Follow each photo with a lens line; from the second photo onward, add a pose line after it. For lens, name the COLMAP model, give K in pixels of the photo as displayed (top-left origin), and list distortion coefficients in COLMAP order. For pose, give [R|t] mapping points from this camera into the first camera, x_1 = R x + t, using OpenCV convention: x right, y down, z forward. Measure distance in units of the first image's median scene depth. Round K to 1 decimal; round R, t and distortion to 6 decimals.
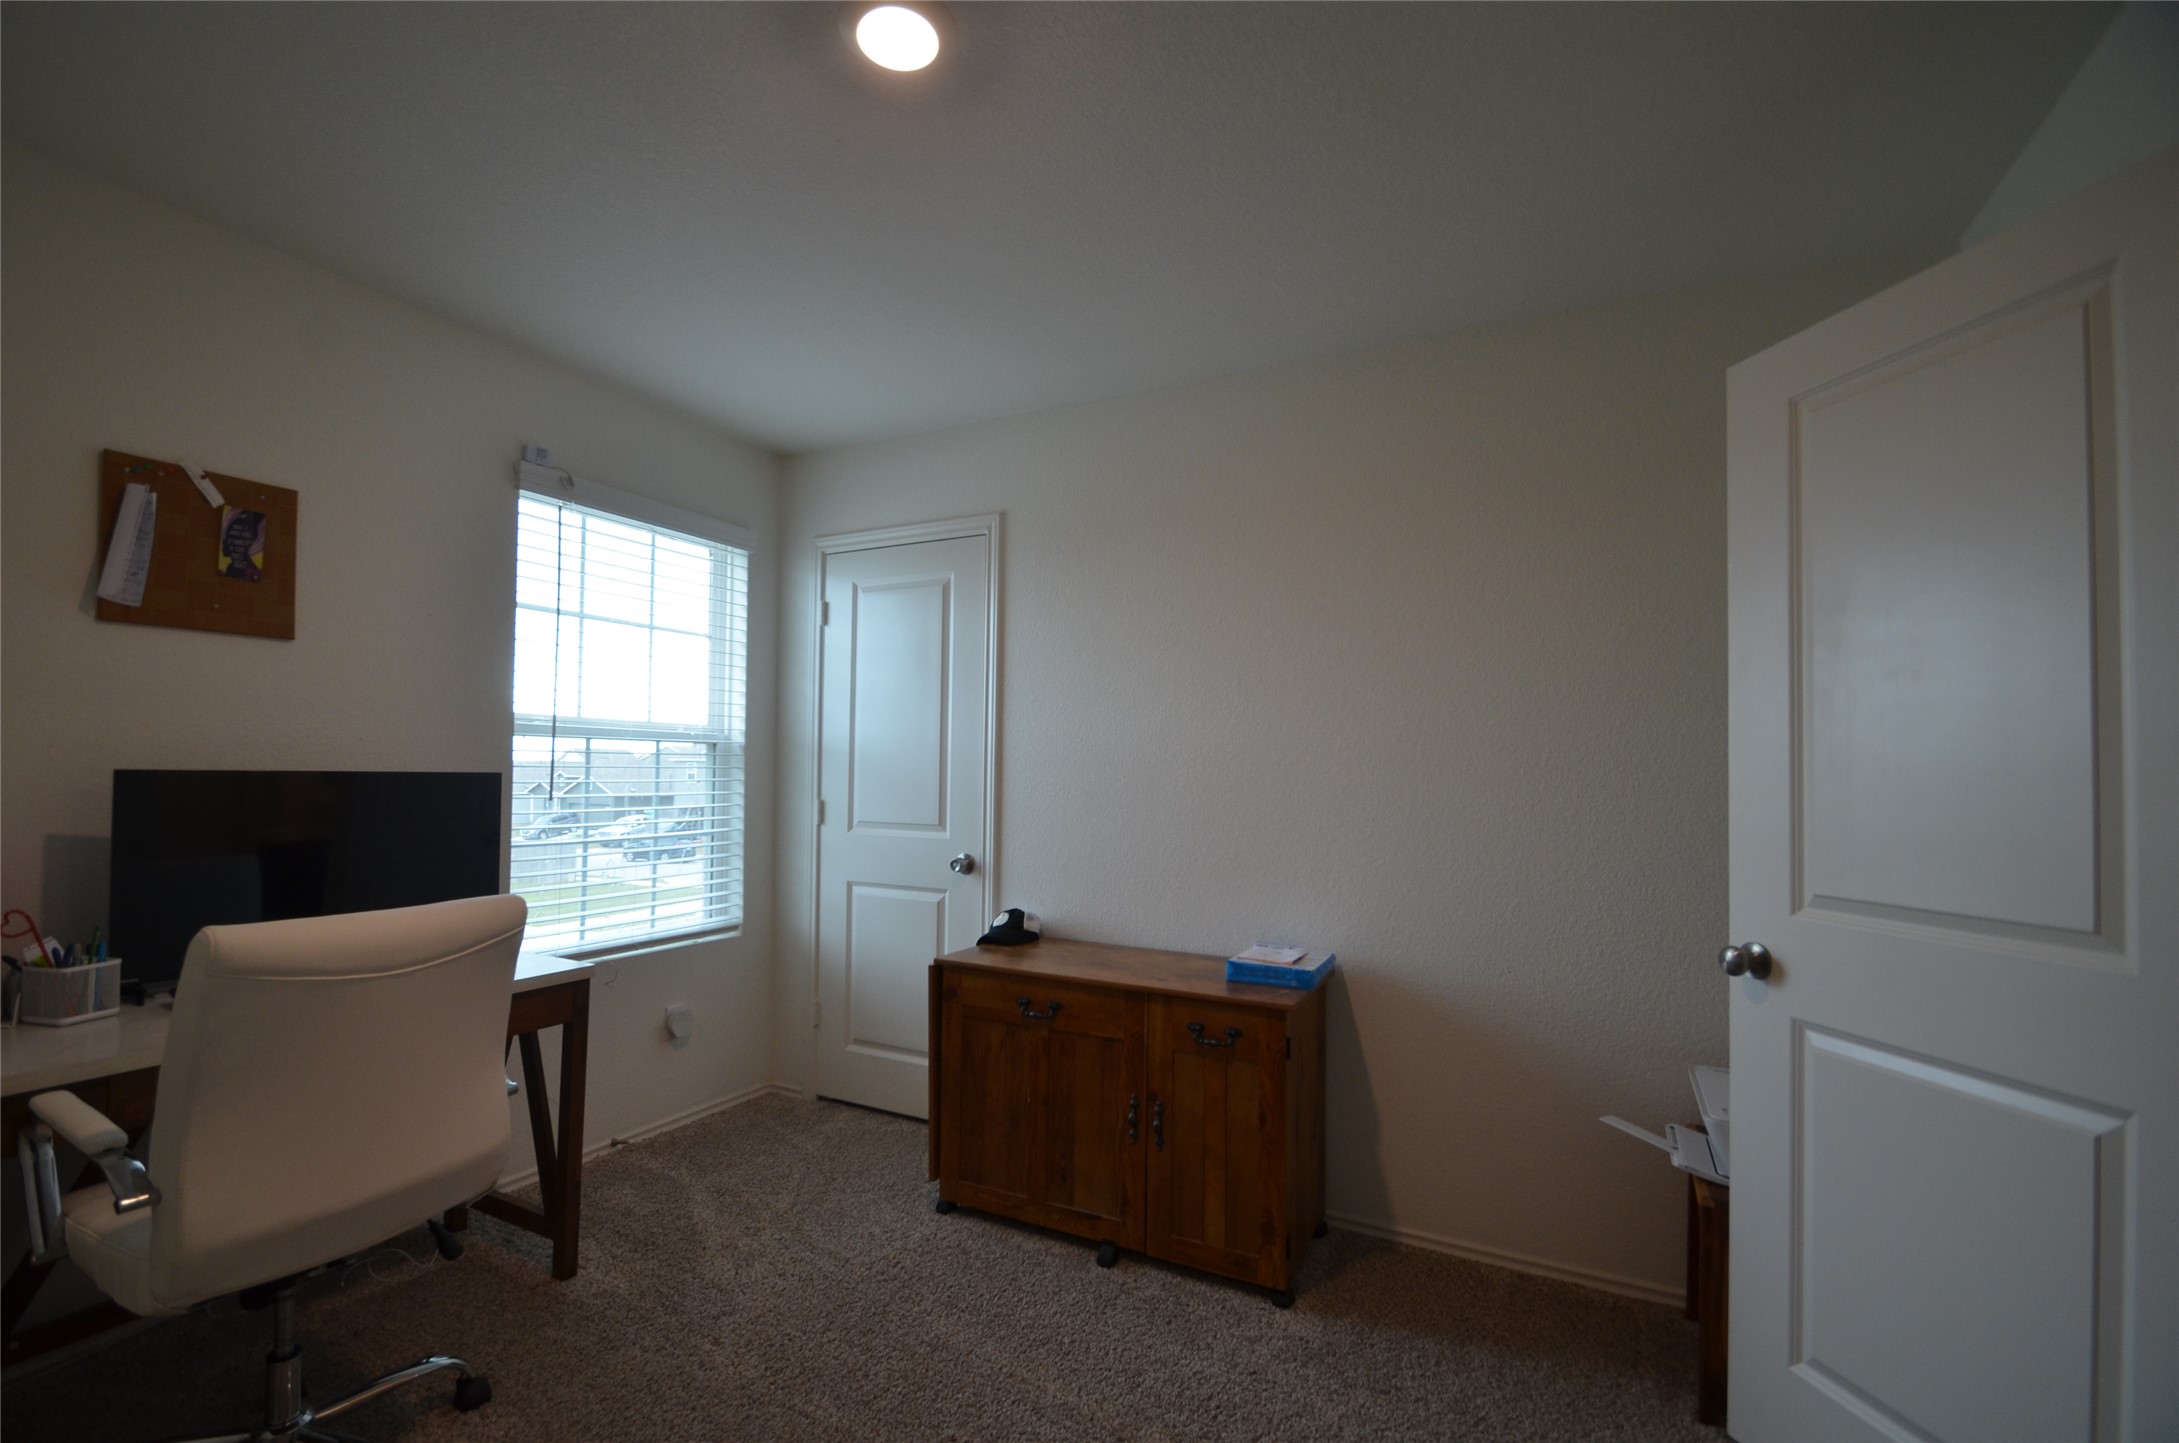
lens RADIAL K [[952.7, 0, 1093.7], [0, 952.7, 735.3], [0, 0, 1]] dist [0.001961, -0.010426]
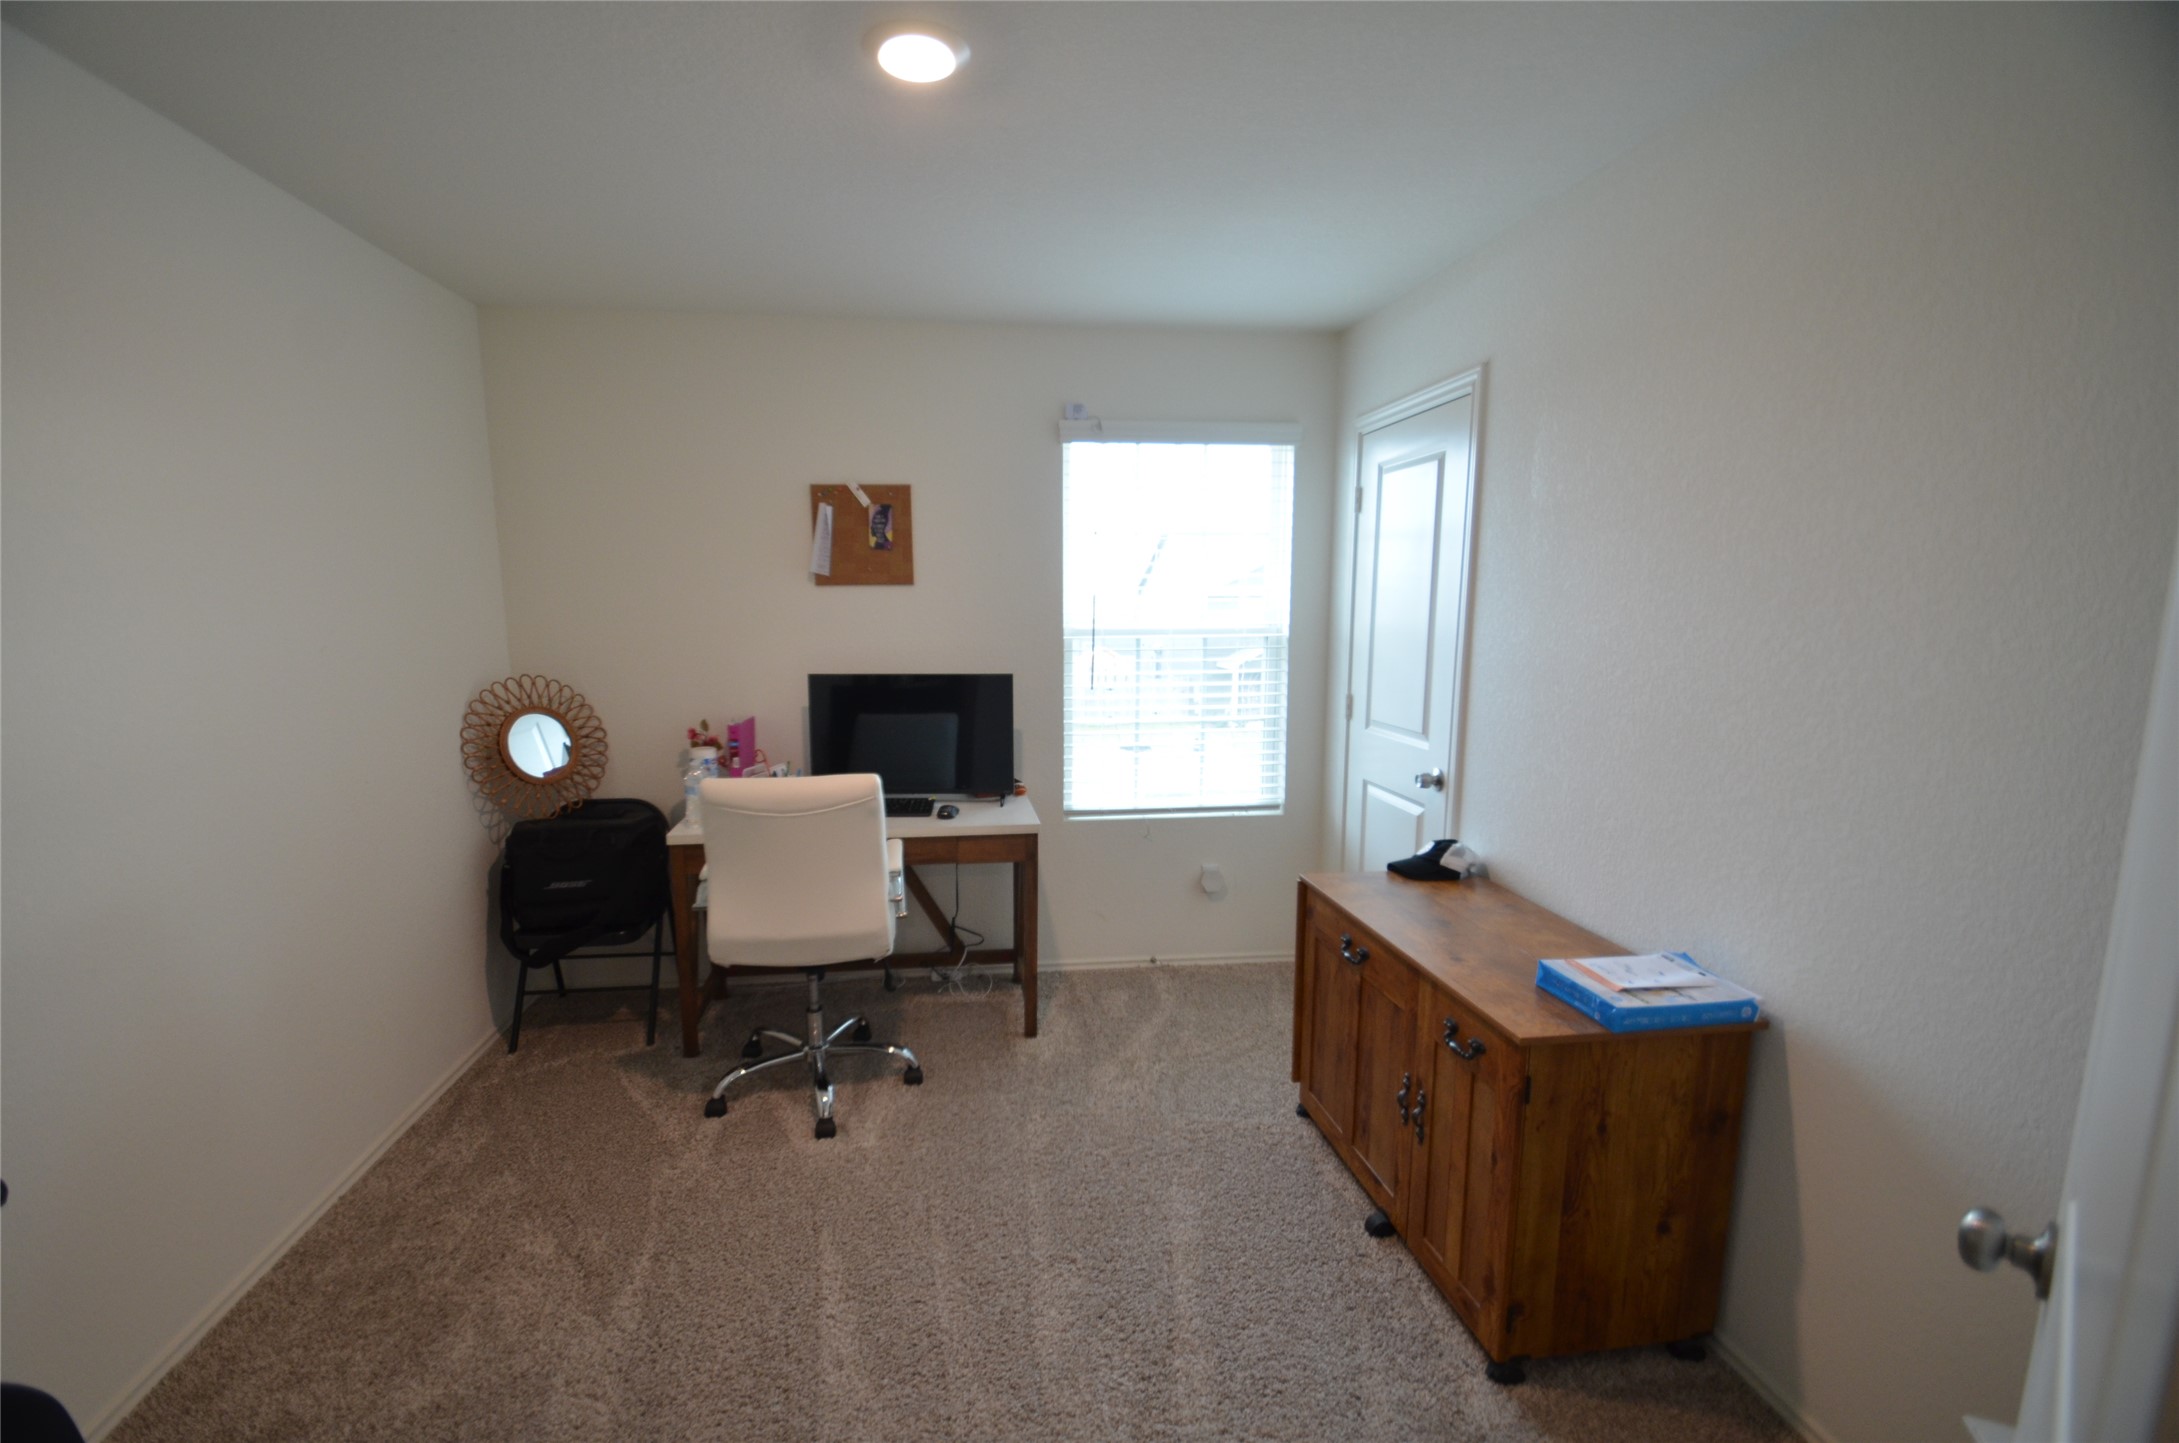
lens RADIAL K [[952.7, 0, 1002.0], [0, 952.7, 749.1], [0, 0, 1]] dist [0.001961, -0.010426]
pose [[0.551280, 0.109785, -0.827066, 0.479951], [0.040183, 0.986661, 0.157754, -0.066520], [0.833352, -0.120201, 0.539515, 0.222898]]
